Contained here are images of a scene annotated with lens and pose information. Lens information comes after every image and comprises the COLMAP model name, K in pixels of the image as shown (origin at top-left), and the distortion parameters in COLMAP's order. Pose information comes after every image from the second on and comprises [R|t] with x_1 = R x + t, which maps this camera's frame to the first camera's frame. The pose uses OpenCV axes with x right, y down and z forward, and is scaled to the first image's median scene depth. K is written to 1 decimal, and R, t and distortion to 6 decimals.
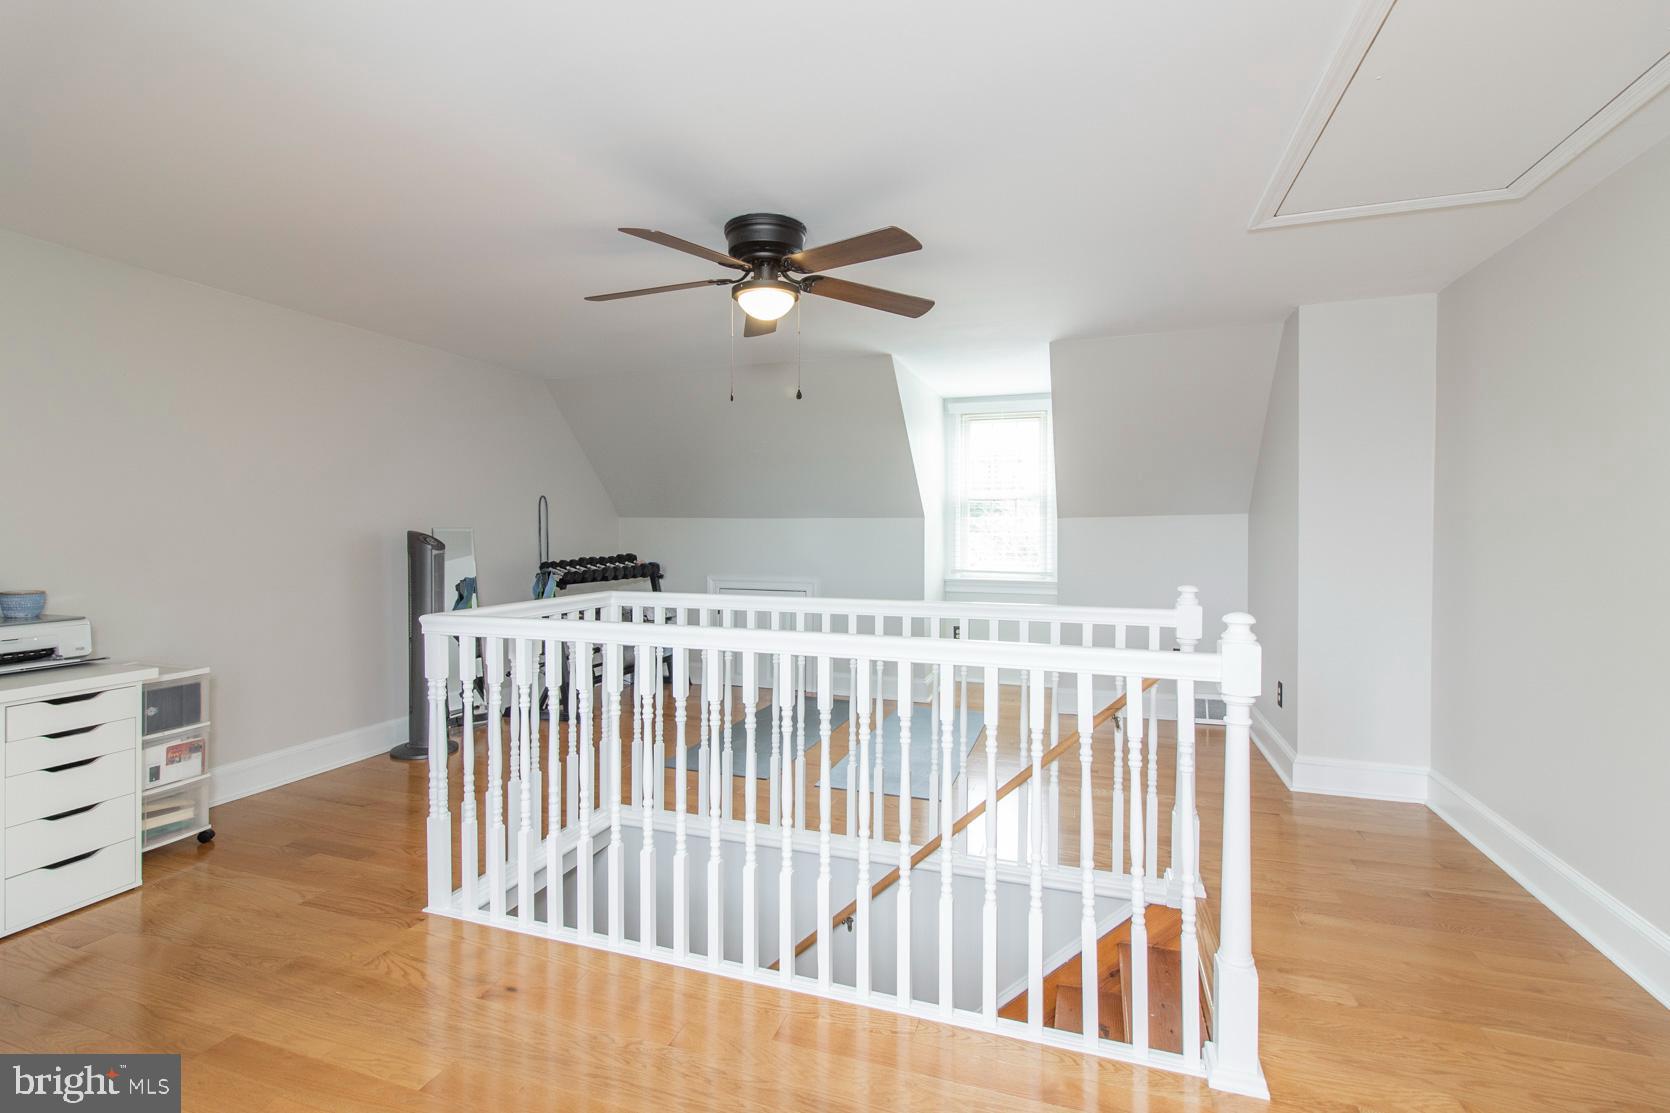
lens RADIAL K [[772.9, 0, 821.4], [0, 772.9, 535.0], [0, 0, 1]] dist [0.000058, 0.000262]
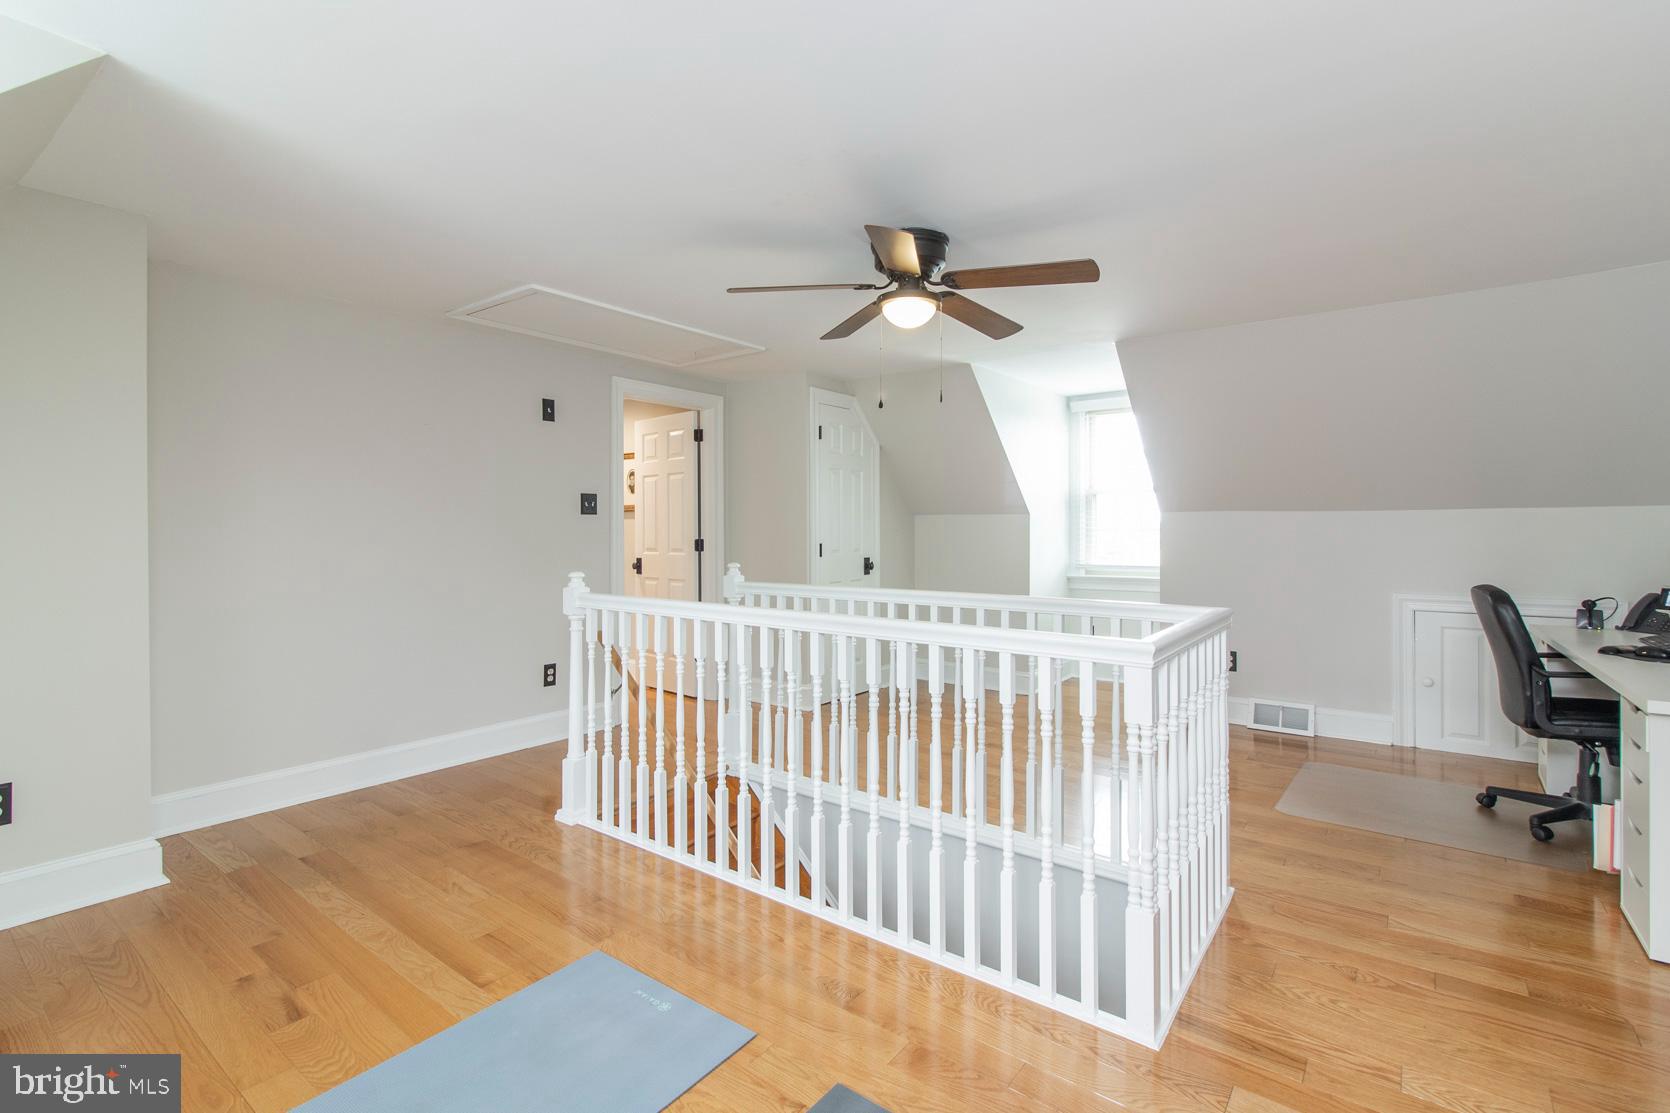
lens RADIAL K [[776.6, 0, 827.8], [0, 776.6, 530.8], [0, 0, 1]] dist [0.001798, -0.000005]
pose [[0.949718, -0.001586, -0.313103, 0.202151], [0.001158, 0.999998, -0.001552, 0.000915], [0.313105, 0.001112, 0.949718, -0.071511]]
